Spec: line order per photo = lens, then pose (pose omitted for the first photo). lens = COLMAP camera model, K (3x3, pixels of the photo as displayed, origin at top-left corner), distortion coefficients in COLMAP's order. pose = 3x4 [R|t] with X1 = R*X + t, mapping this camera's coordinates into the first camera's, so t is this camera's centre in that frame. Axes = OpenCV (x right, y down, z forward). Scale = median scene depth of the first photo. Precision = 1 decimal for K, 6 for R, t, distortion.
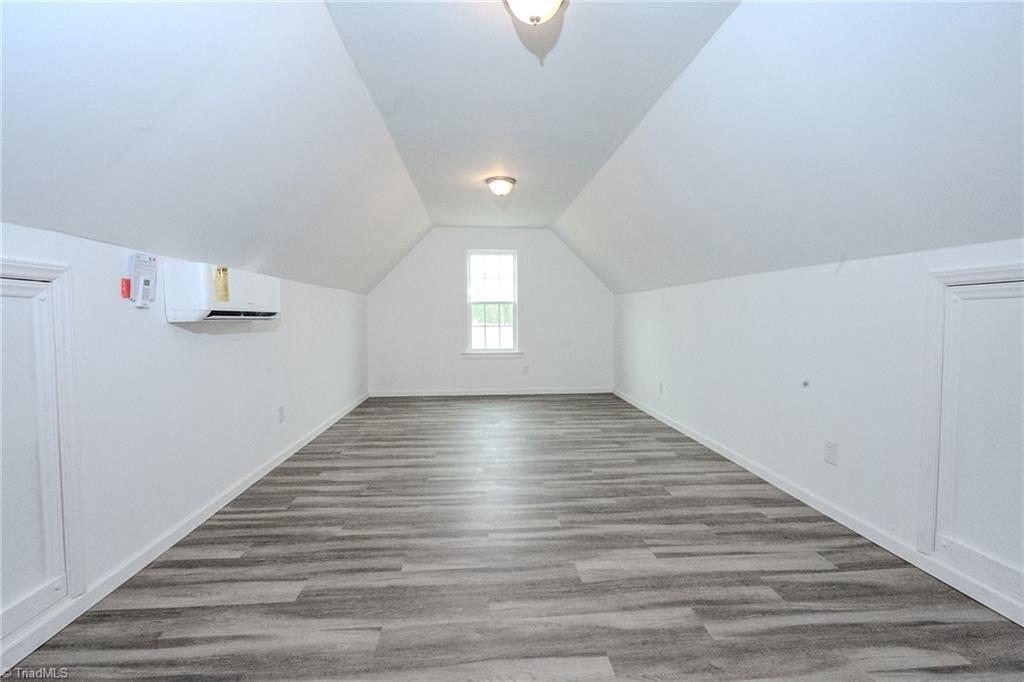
lens RADIAL K [[413.3, 0, 508.9], [0, 413.3, 338.5], [0, 0, 1]] dist [-0.004056, 0.000046]
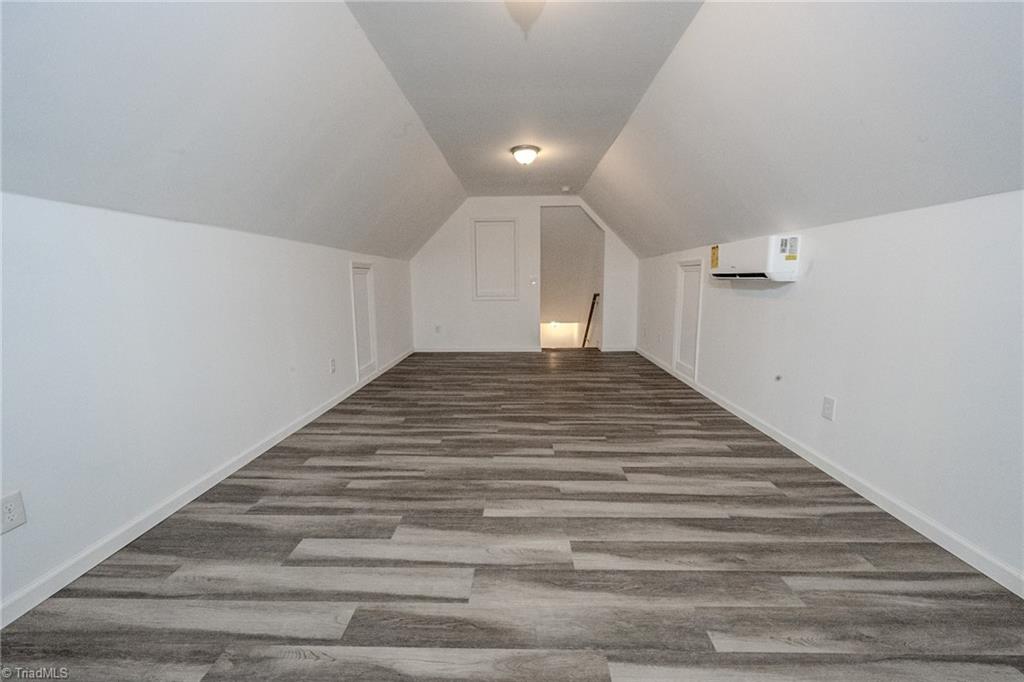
lens RADIAL K [[413.3, 0, 510.5], [0, 413.3, 340.9], [0, 0, 1]] dist [-0.004056, 0.000046]
pose [[-0.994156, -0.006705, 0.107745, -0.076106], [0.015221, 0.979391, 0.201397, -0.119980], [-0.106875, 0.201861, -0.973566, 2.203670]]
